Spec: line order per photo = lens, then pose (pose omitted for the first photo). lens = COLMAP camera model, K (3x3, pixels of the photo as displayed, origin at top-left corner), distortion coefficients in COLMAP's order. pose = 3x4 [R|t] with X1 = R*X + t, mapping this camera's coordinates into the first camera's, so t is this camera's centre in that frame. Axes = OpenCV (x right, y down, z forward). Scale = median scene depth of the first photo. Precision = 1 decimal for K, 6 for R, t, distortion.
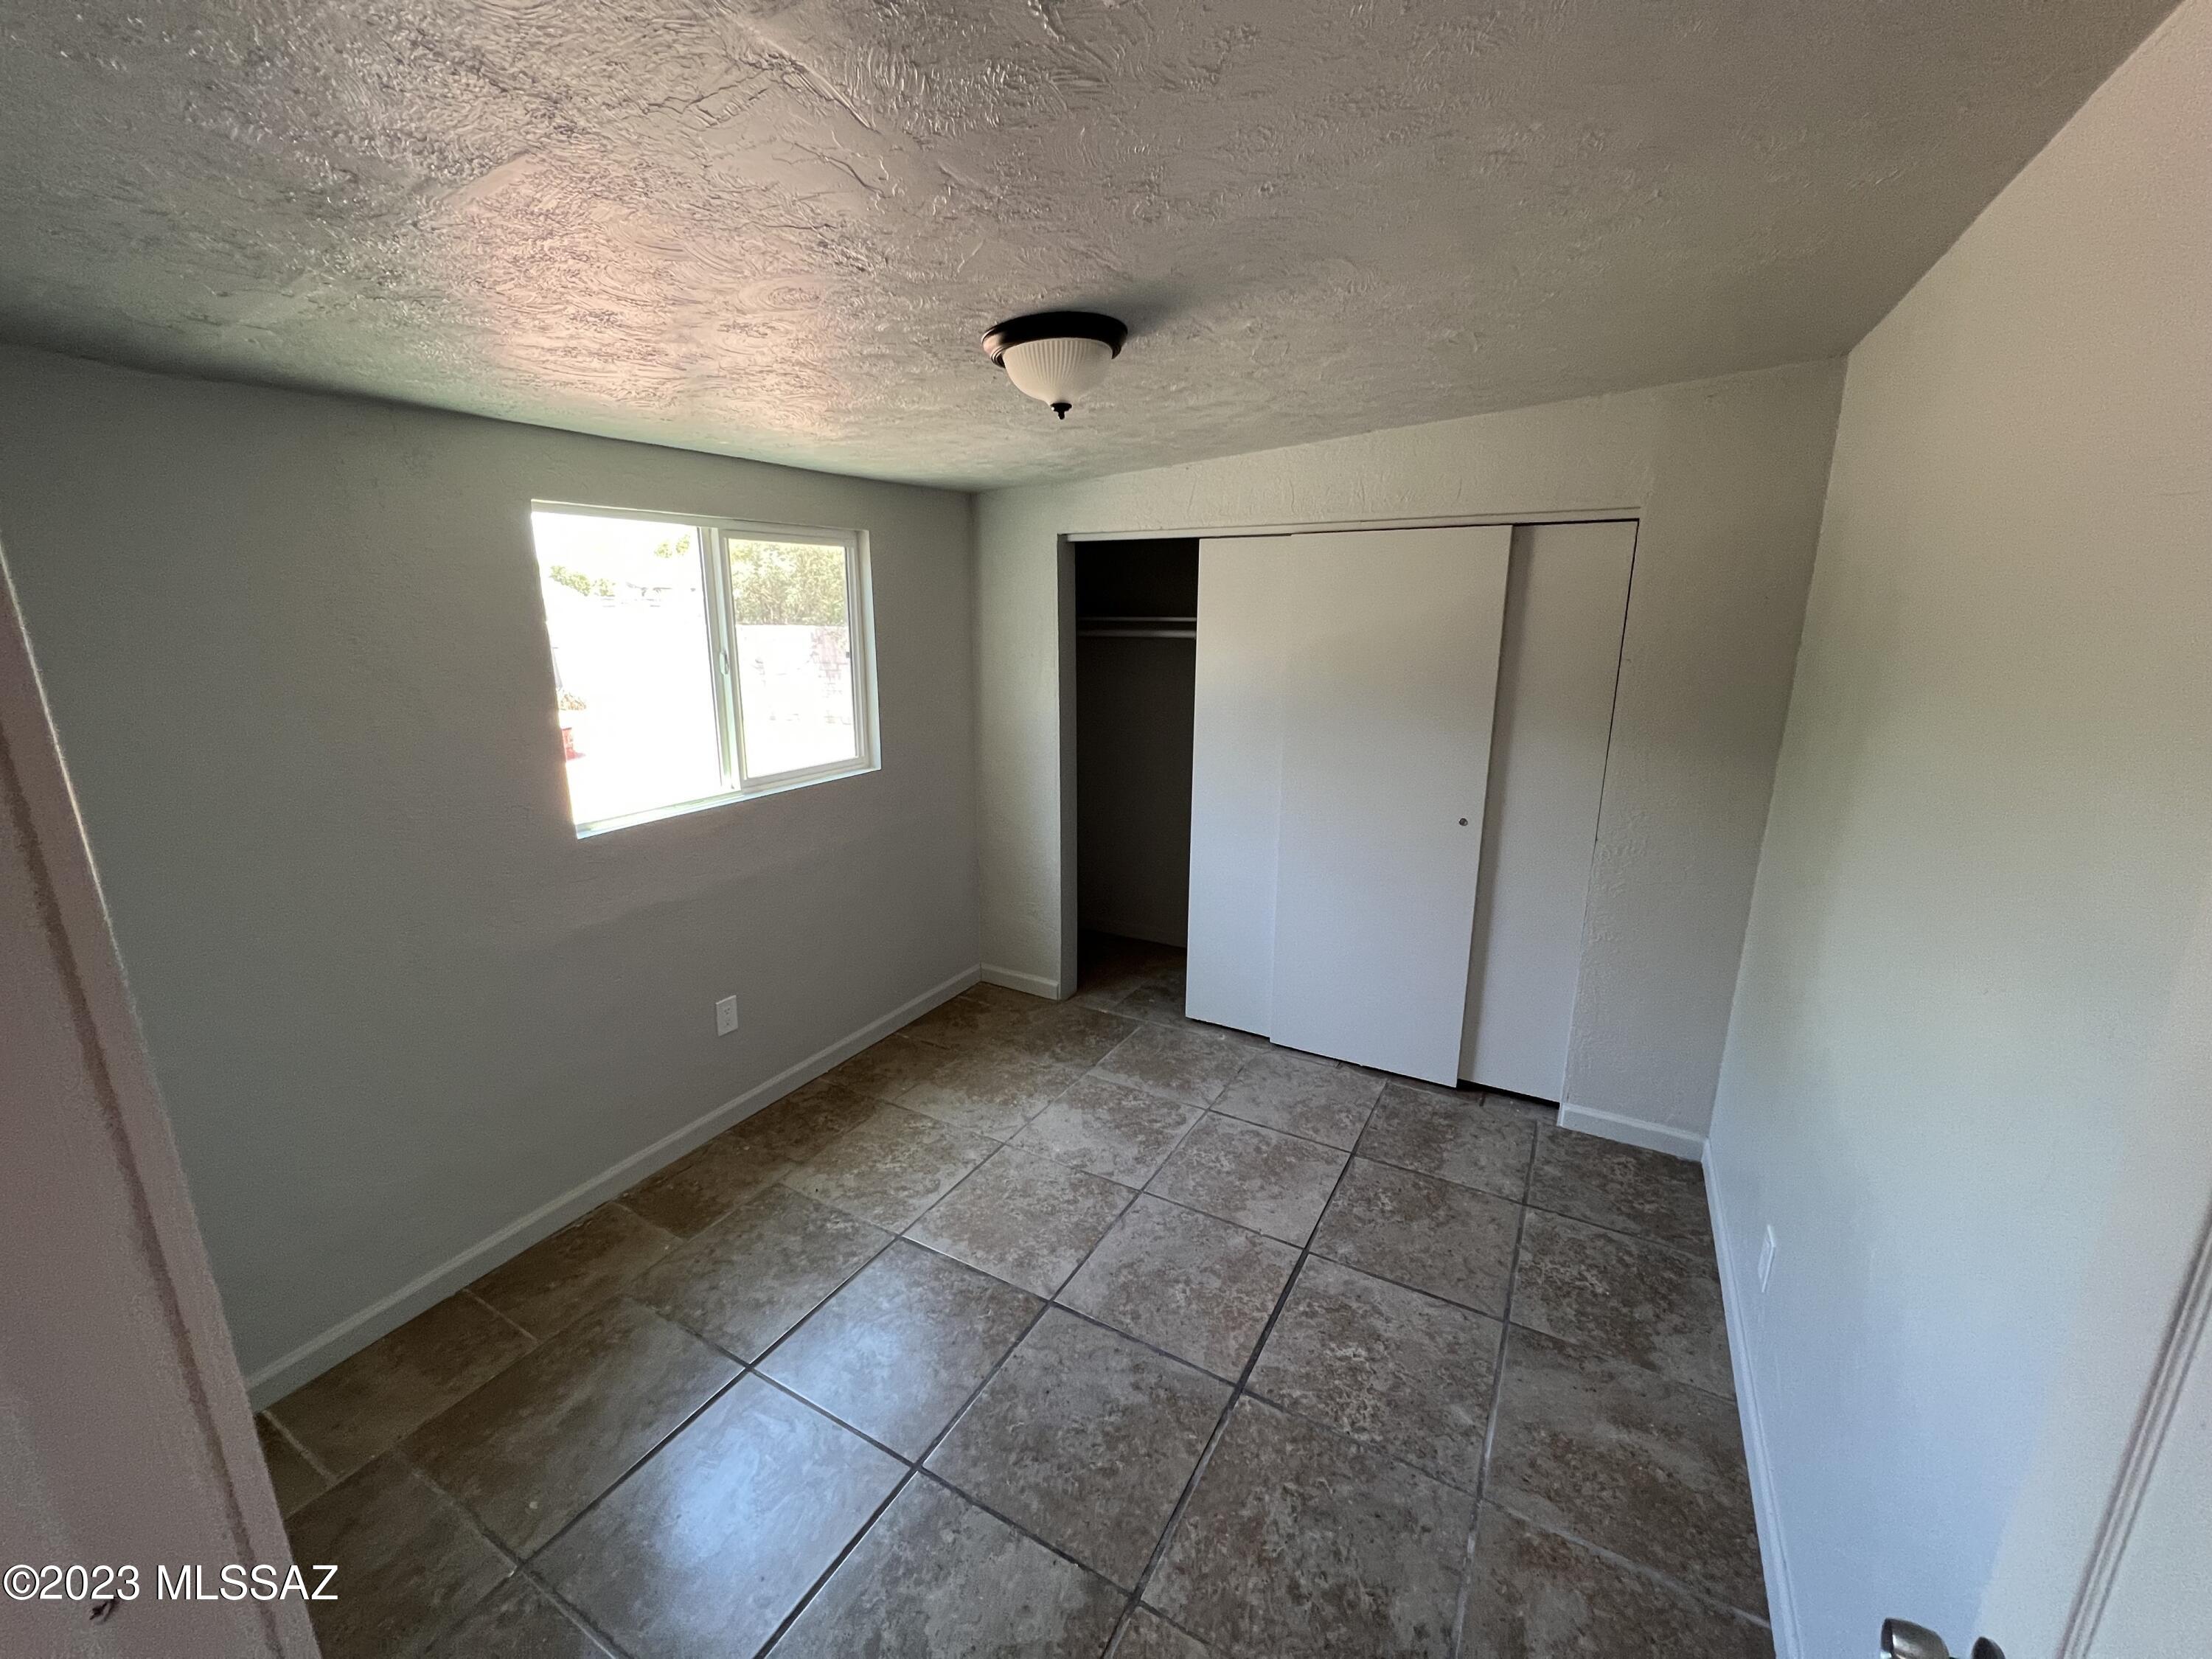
lens RADIAL K [[893.2, 0, 1104.1], [0, 893.2, 825.8], [0, 0, 1]] dist [-0.003399, 0.000988]
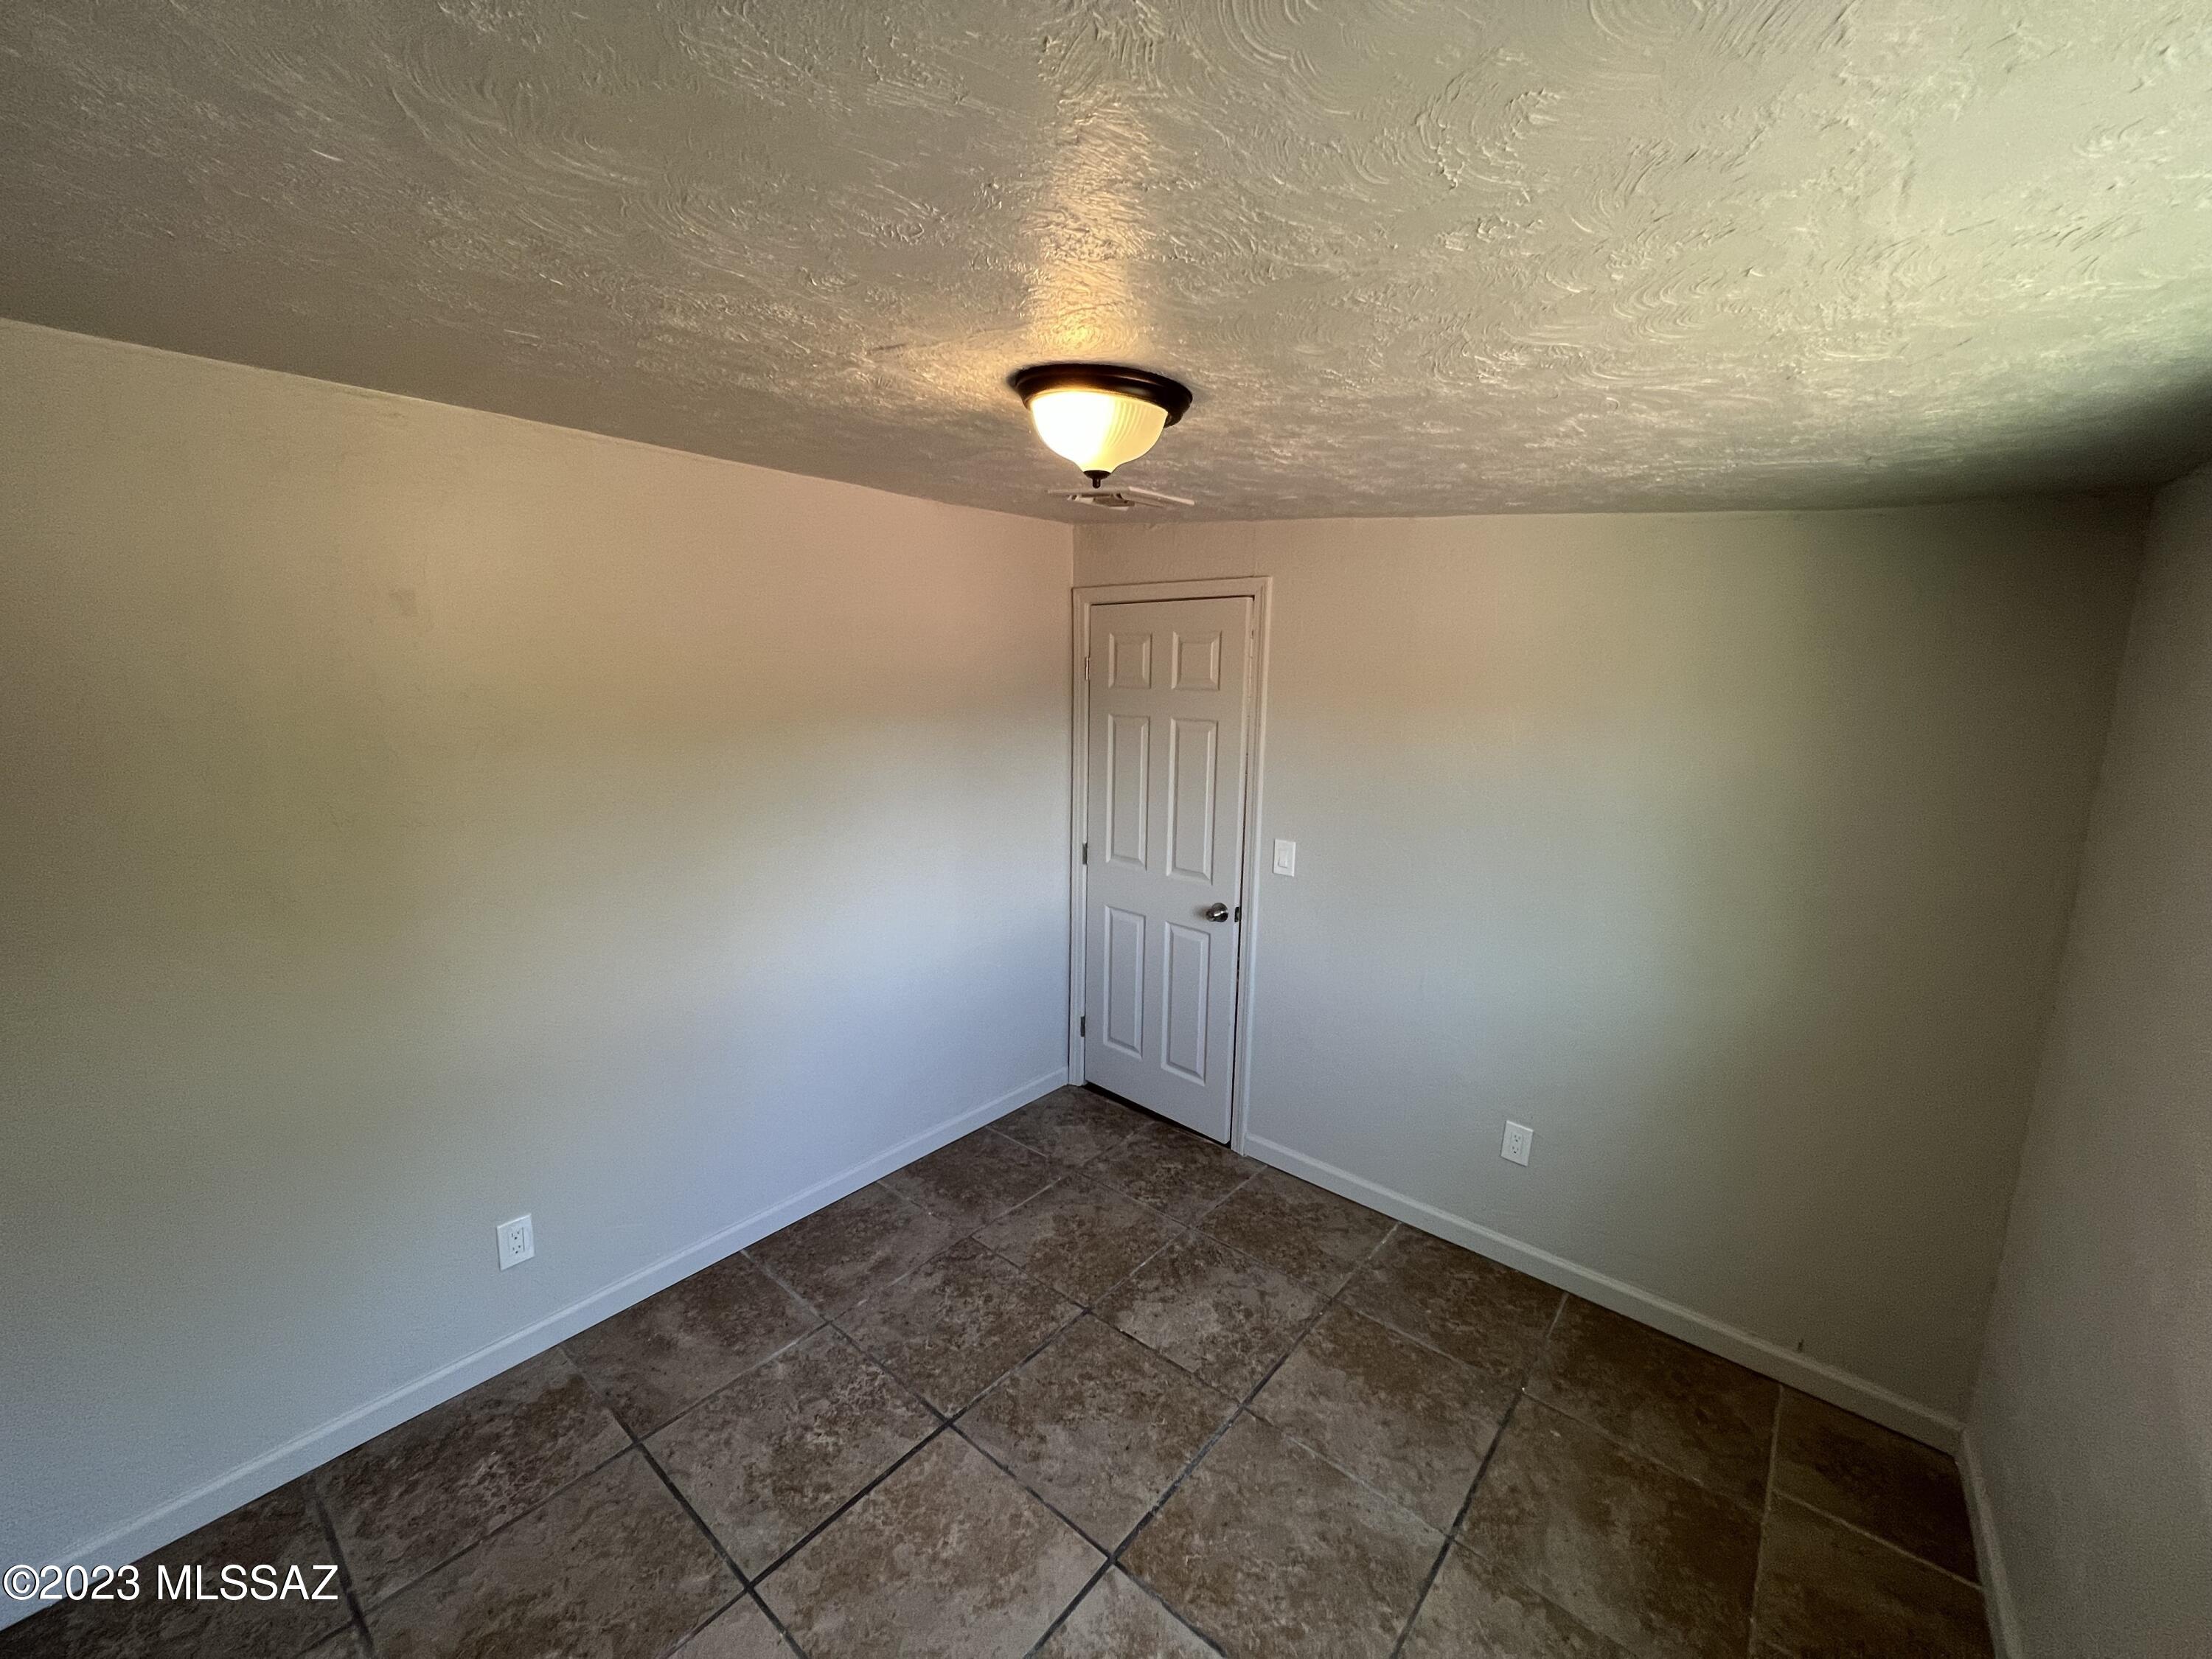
lens RADIAL K [[893.2, 0, 1103.9], [0, 893.2, 828.7], [0, 0, 1]] dist [-0.003399, 0.000988]
pose [[-0.983370, -0.044321, 0.176123, -0.185024], [0.031614, 0.913186, 0.406316, -0.437586], [-0.178841, 0.405127, -0.896598, 1.621357]]
